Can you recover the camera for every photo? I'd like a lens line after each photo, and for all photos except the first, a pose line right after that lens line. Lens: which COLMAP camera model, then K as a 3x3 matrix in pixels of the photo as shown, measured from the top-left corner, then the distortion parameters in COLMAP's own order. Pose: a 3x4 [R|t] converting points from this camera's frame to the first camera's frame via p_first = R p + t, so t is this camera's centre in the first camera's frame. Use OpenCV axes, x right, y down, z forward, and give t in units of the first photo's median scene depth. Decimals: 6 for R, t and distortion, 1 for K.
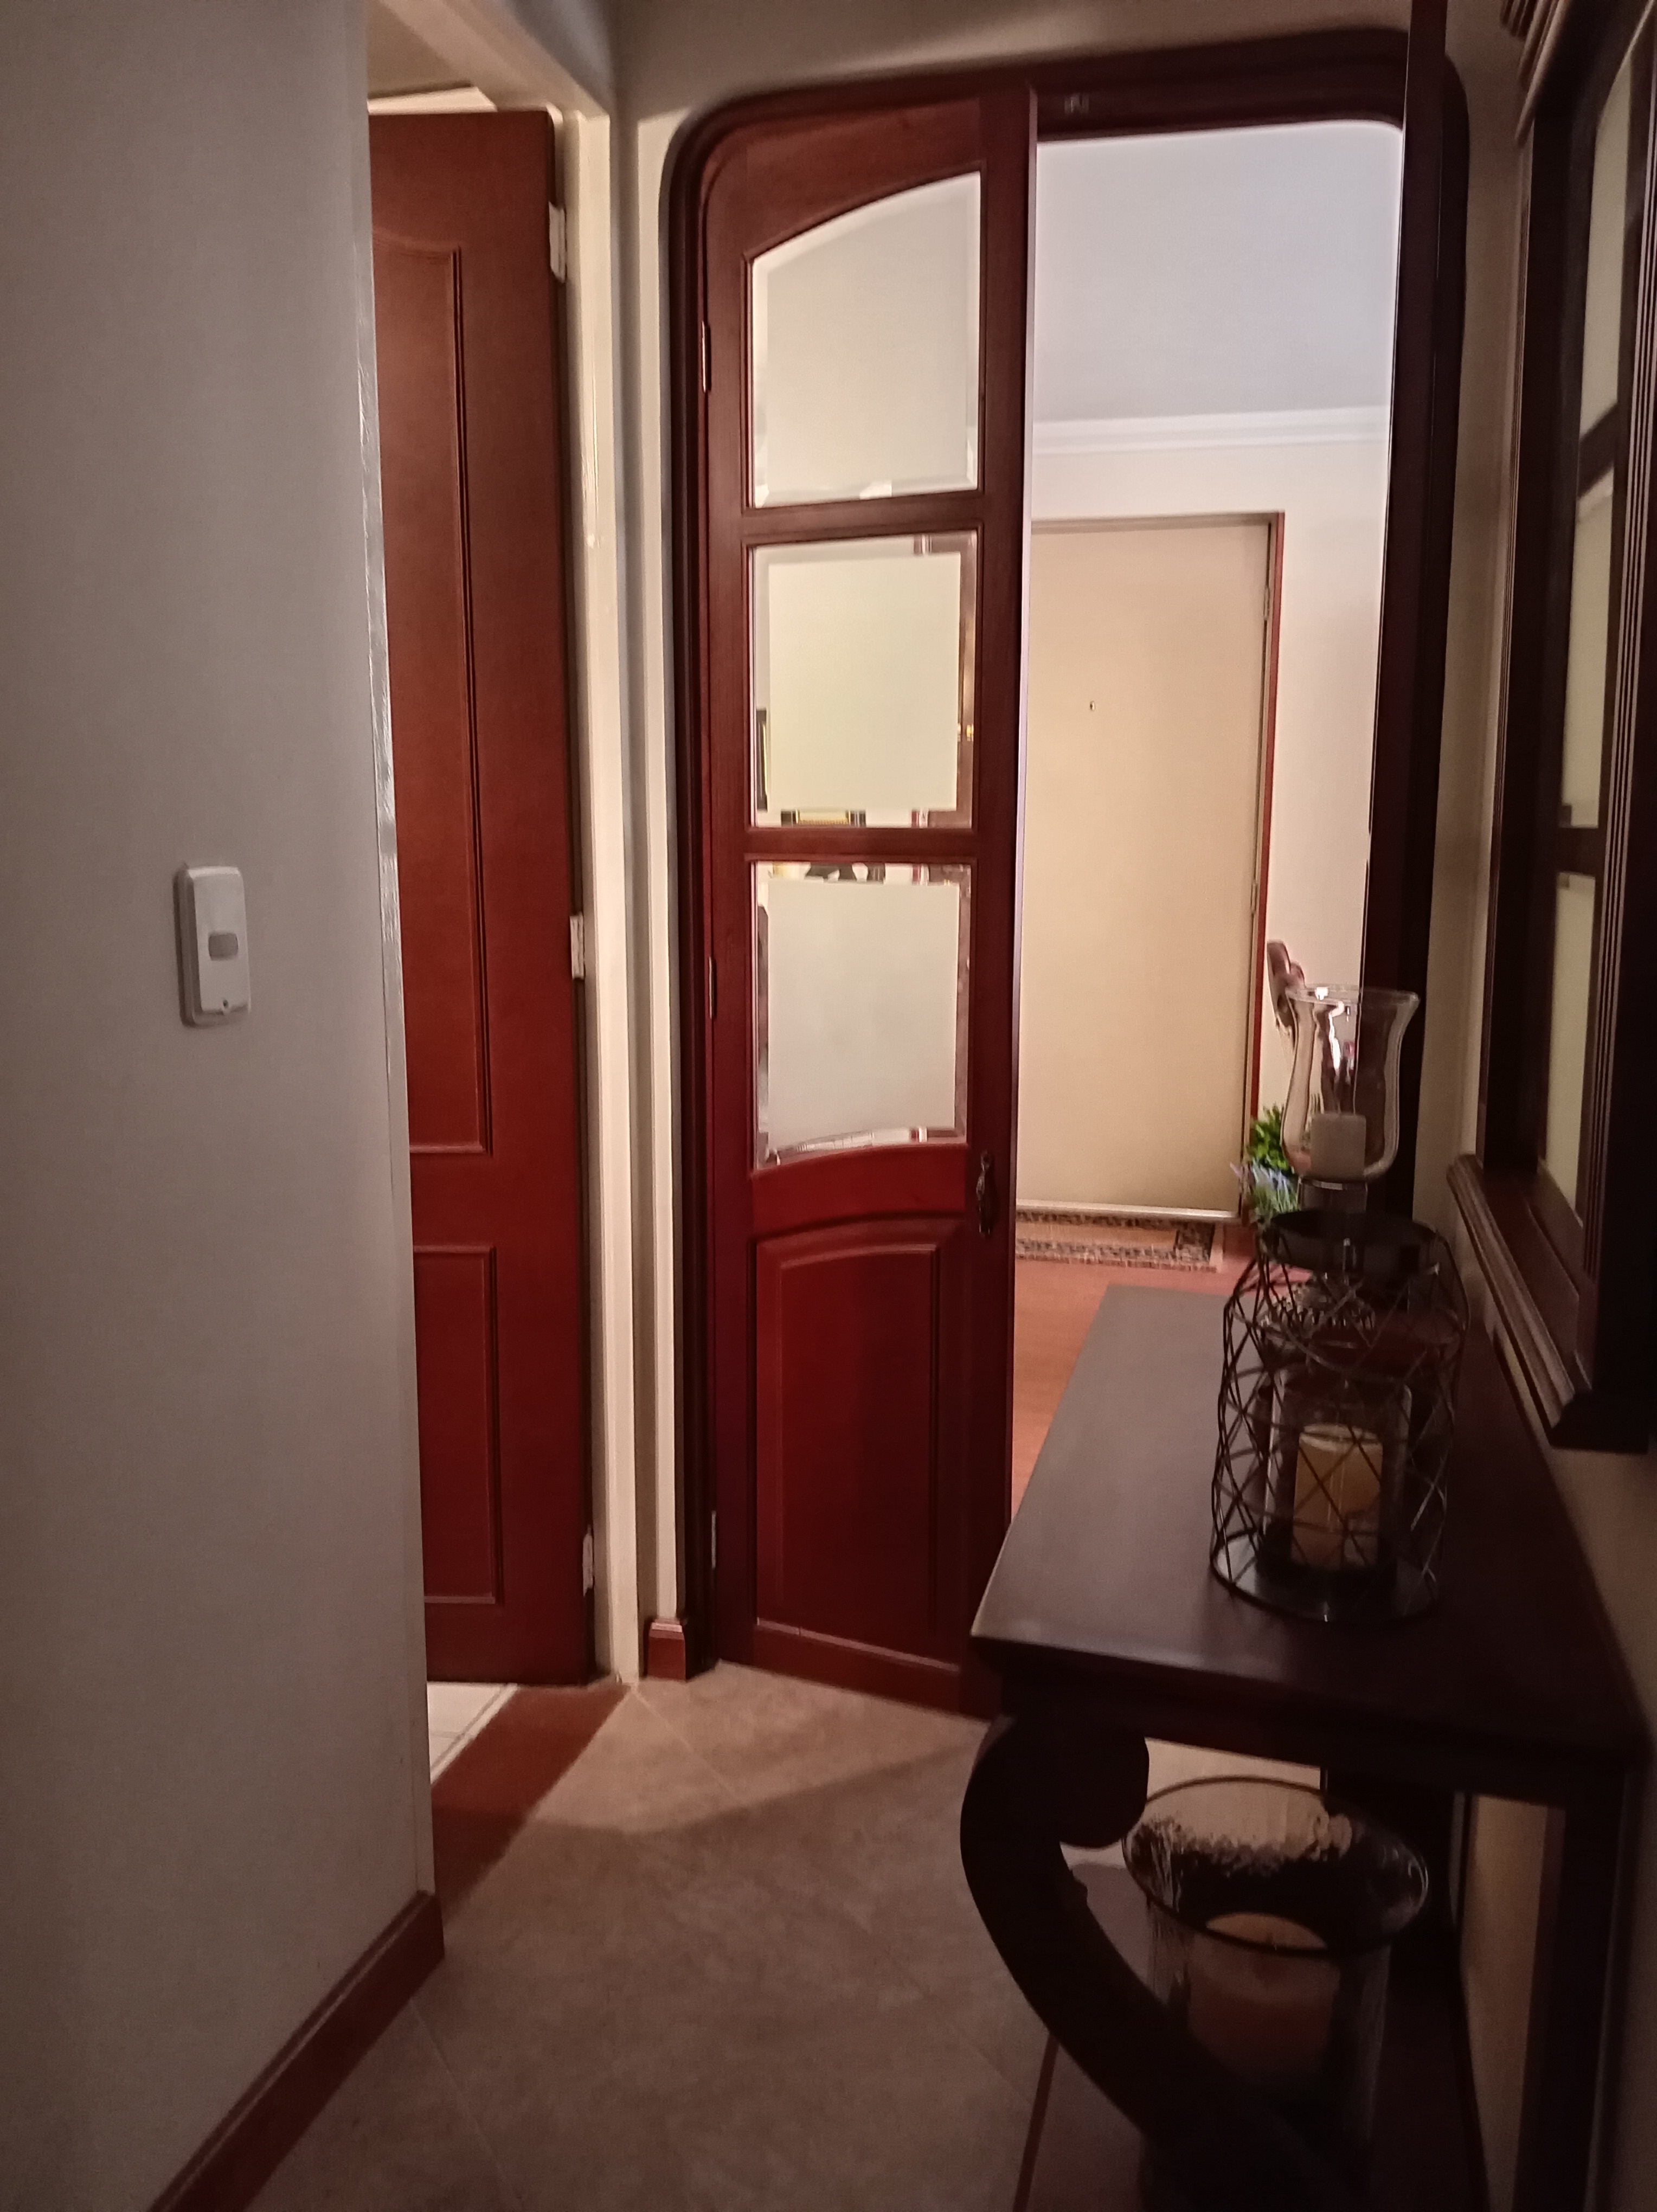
lens RADIAL K [[1745.3, 0, 822.0], [0, 1745.3, 1104.9], [0, 0, 1]] dist [0.056579, -0.082039]
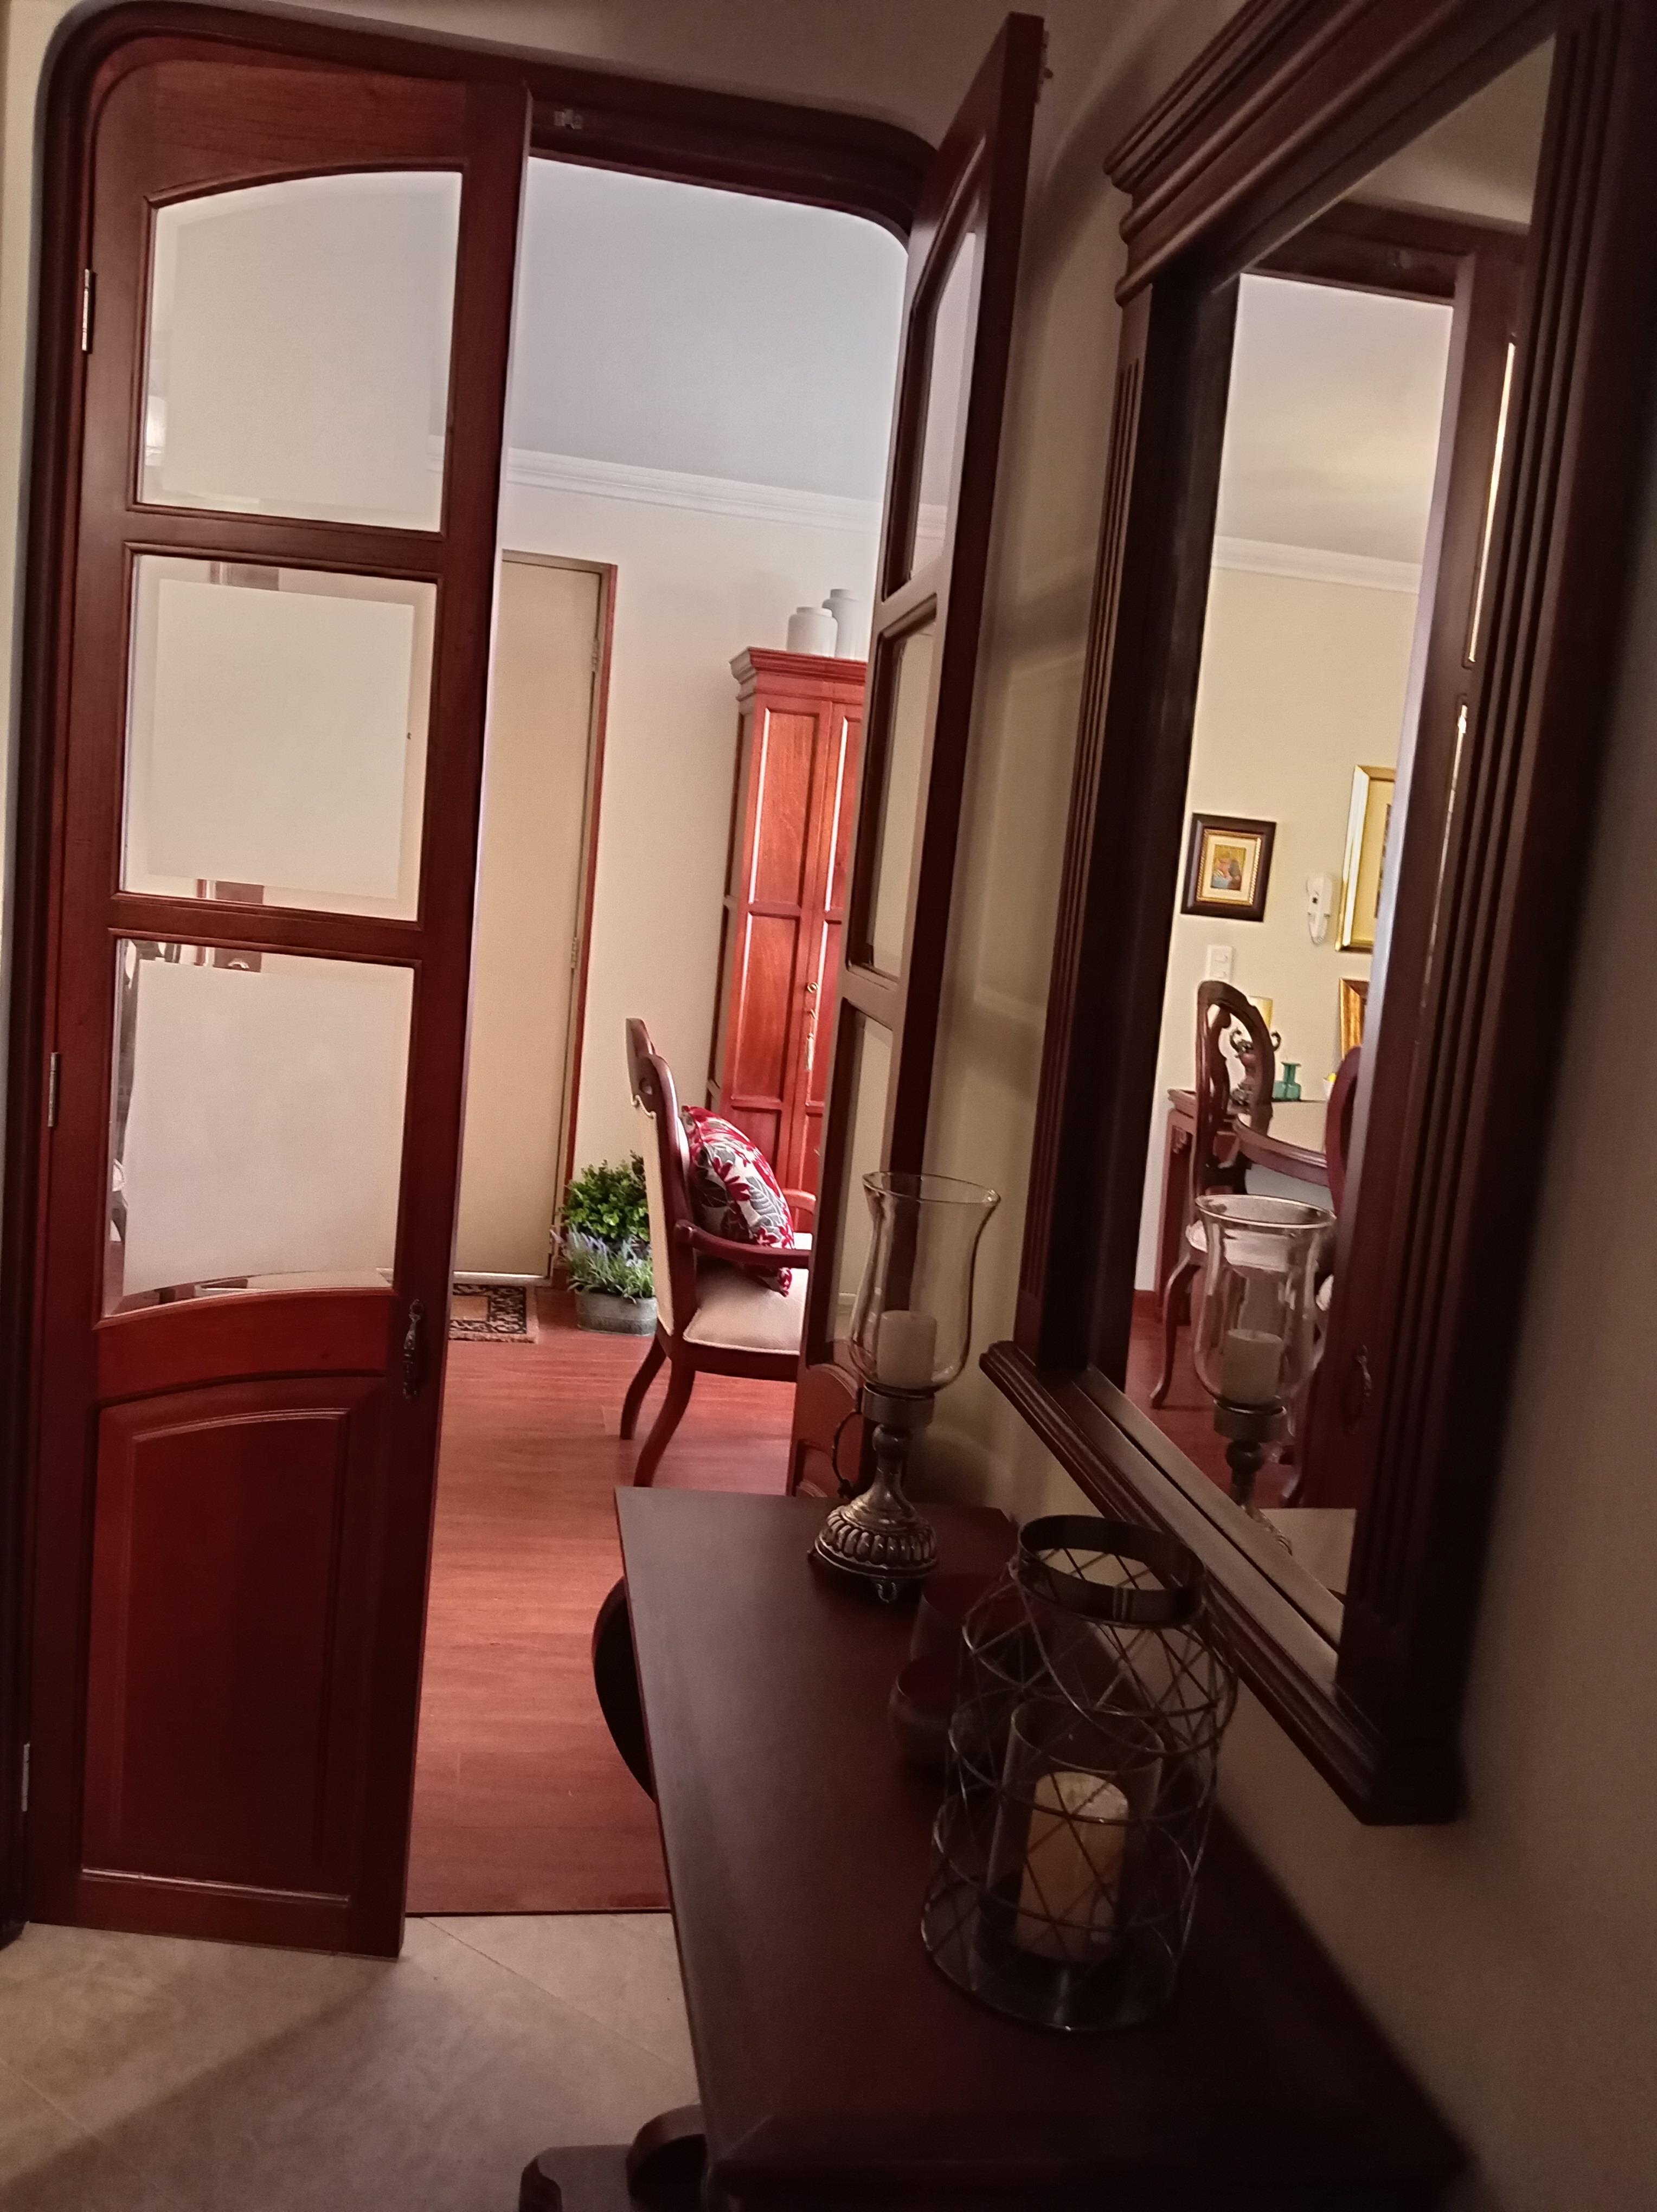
lens RADIAL K [[1745.3, 0, 826.9], [0, 1745.3, 1101.2], [0, 0, 1]] dist [0.056579, -0.082039]
pose [[0.902178, 0.022351, 0.430785, -0.091181], [-0.020706, 0.999749, -0.008506, -0.063930], [-0.430867, -0.001246, 0.902415, 0.130034]]
